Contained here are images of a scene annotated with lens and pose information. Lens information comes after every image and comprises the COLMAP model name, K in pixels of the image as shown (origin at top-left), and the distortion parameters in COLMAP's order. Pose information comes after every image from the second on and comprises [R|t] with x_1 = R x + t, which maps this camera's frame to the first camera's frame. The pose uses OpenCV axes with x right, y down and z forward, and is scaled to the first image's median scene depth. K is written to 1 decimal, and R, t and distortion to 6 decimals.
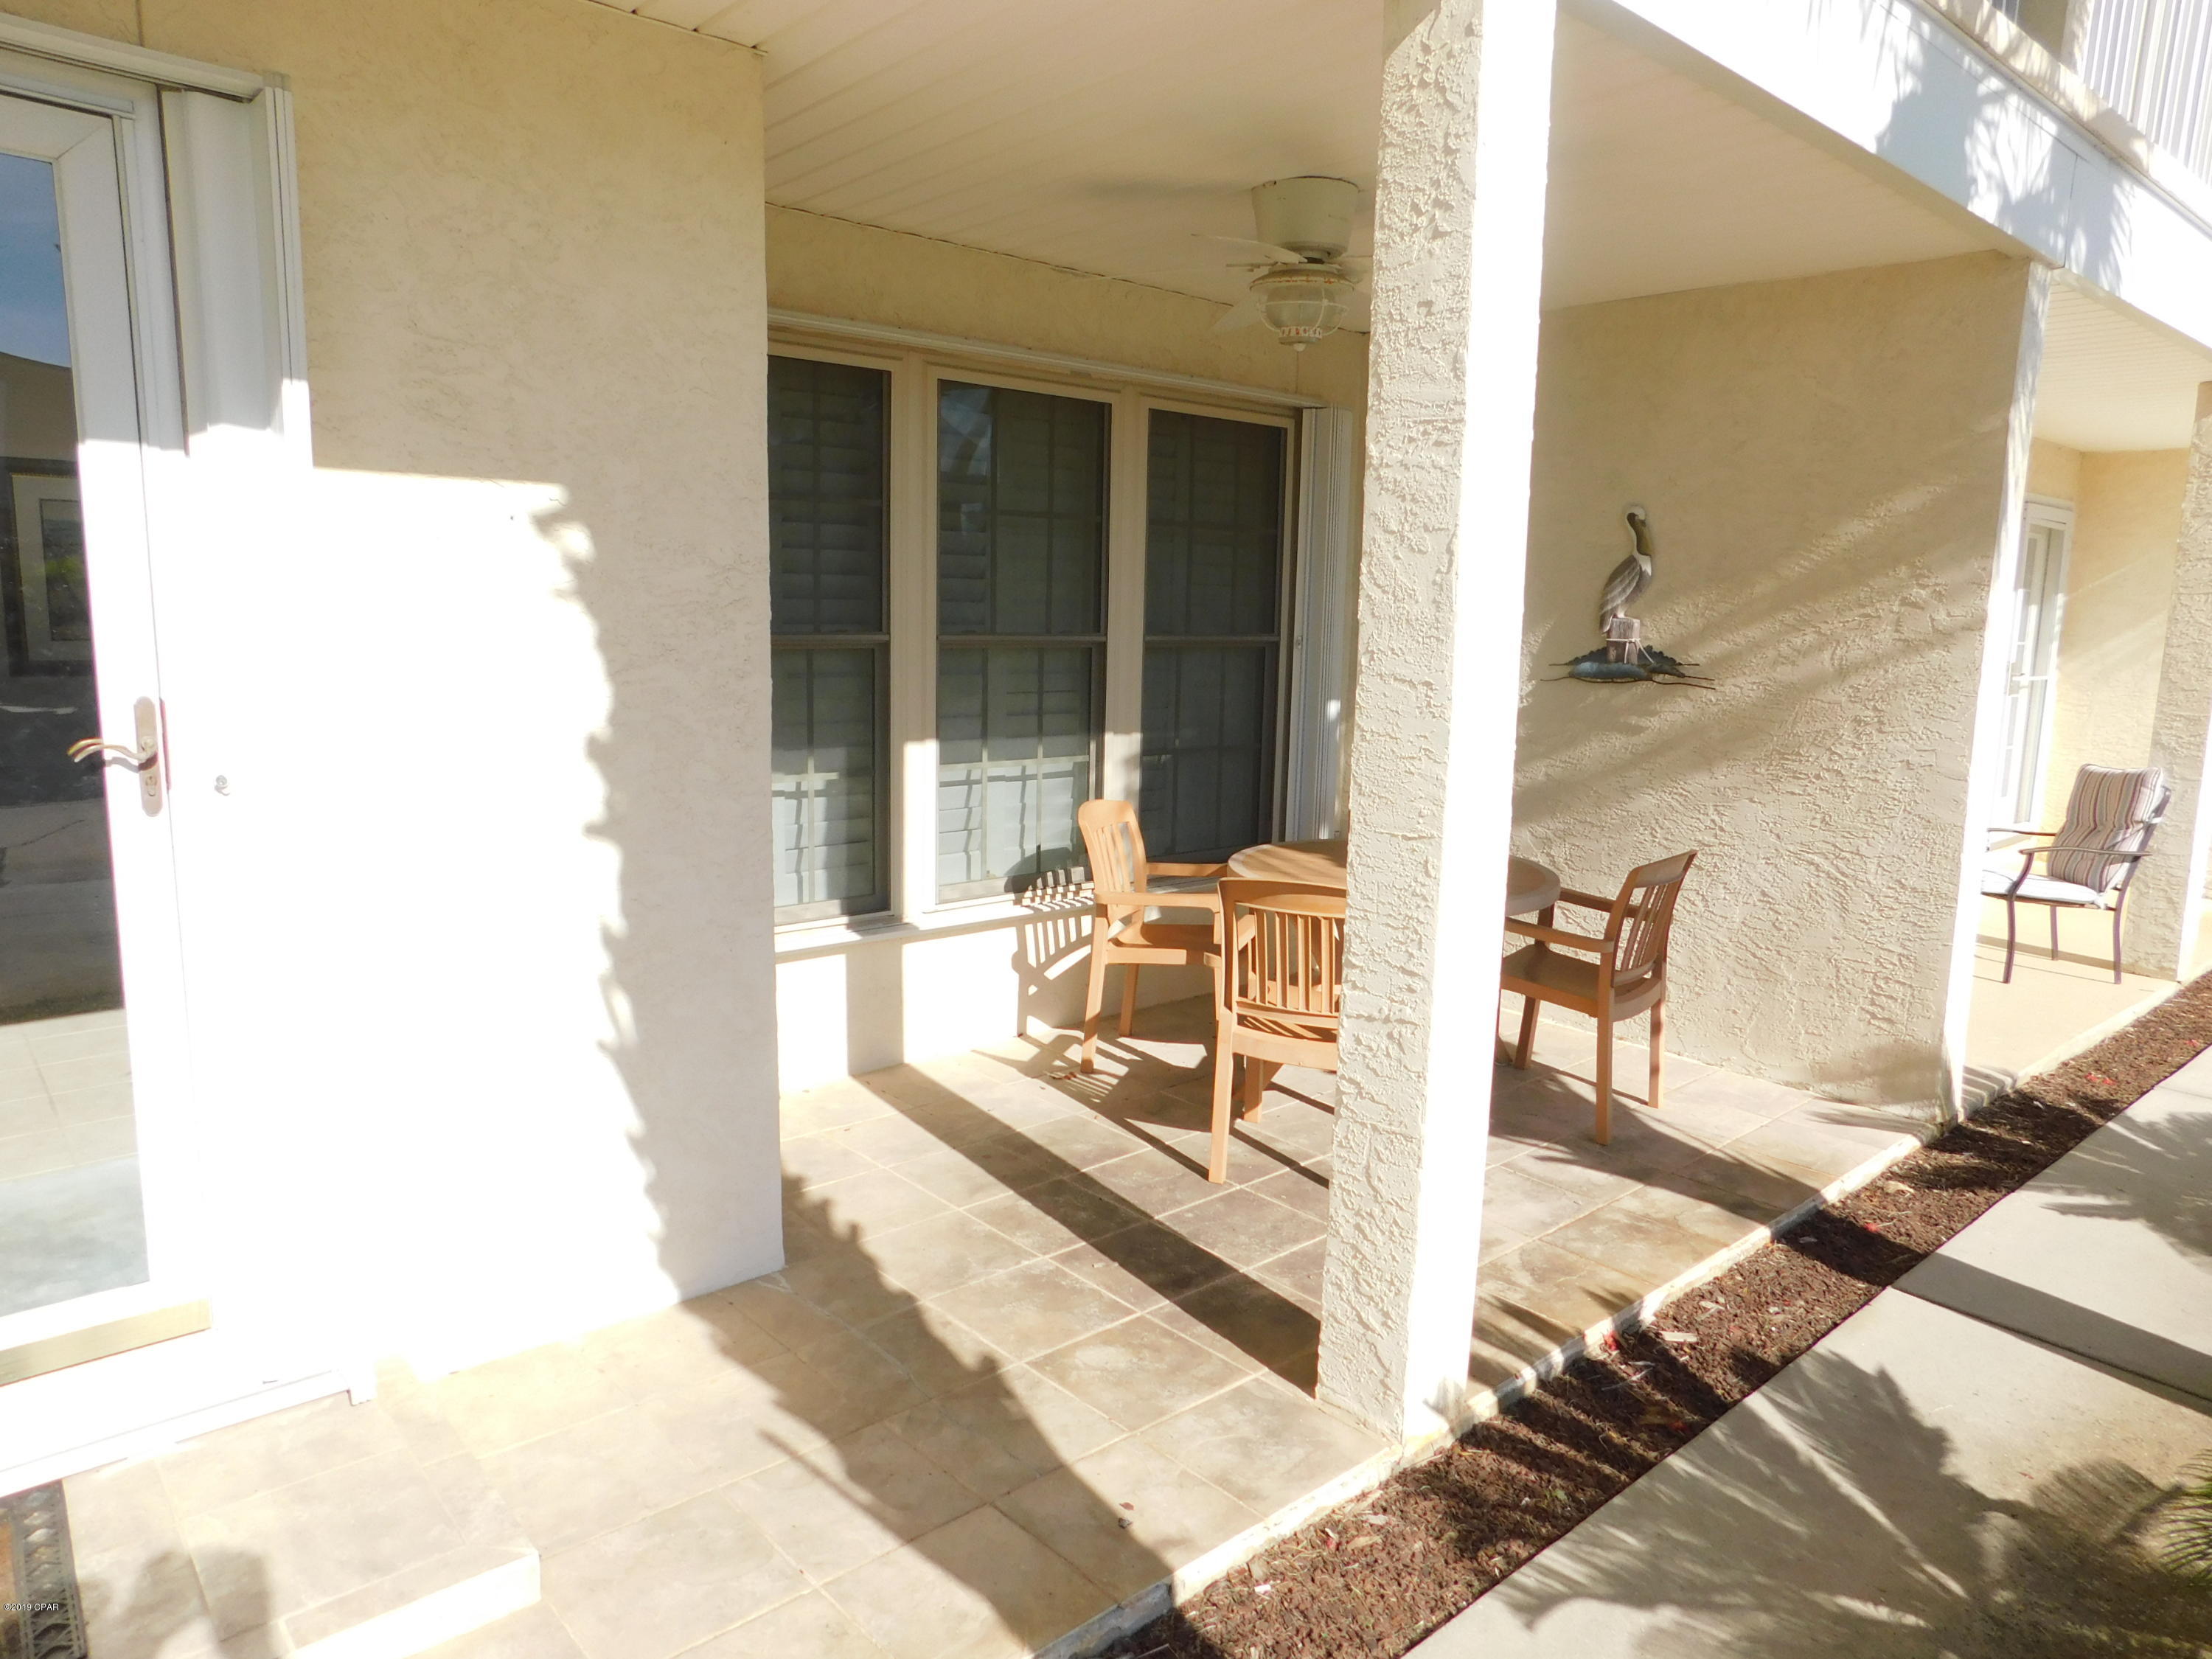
lens RADIAL K [[1458.4, 0, 1100.4], [0, 1458.4, 821.4], [0, 0, 1]] dist [-0.070650, 0.056945]
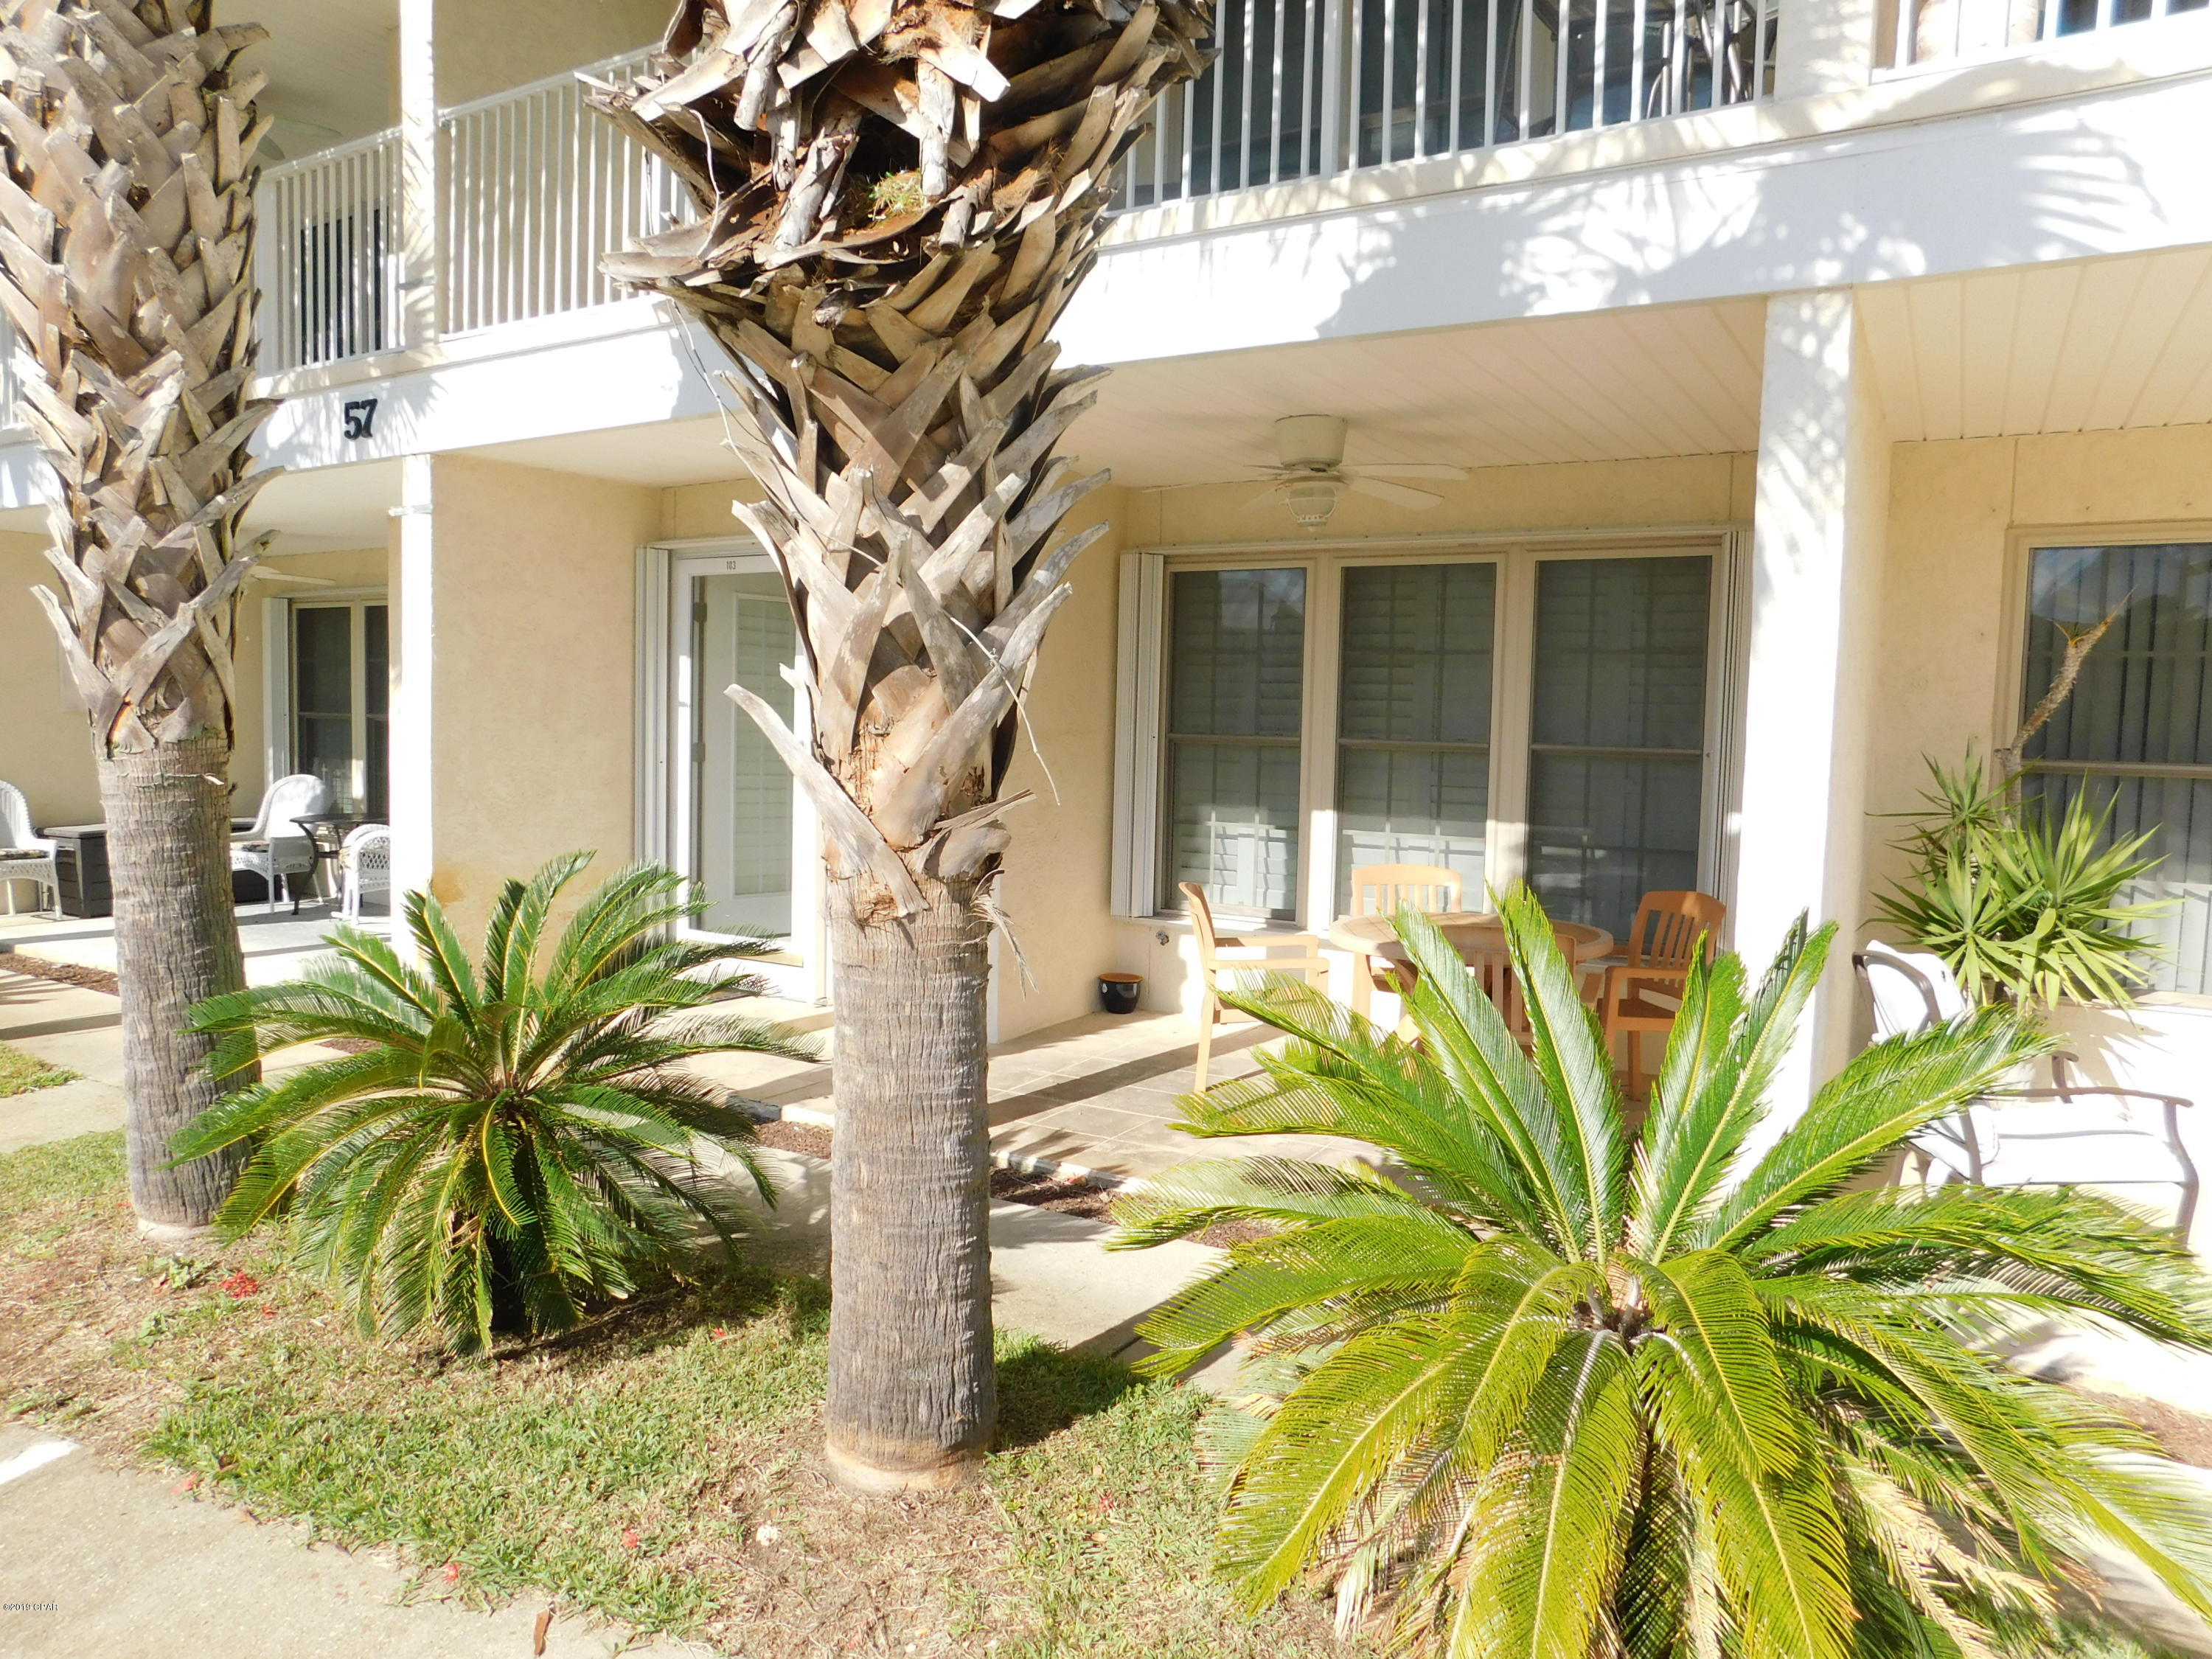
lens RADIAL K [[1458.4, 0, 1100.4], [0, 1458.4, 821.4], [0, 0, 1]] dist [-0.070650, 0.056945]
pose [[0.292628, 0.046857, -0.955078, 1.139116], [-0.157087, 0.987585, 0.000322, -0.007911], [0.943235, 0.149936, 0.296356, 0.324706]]
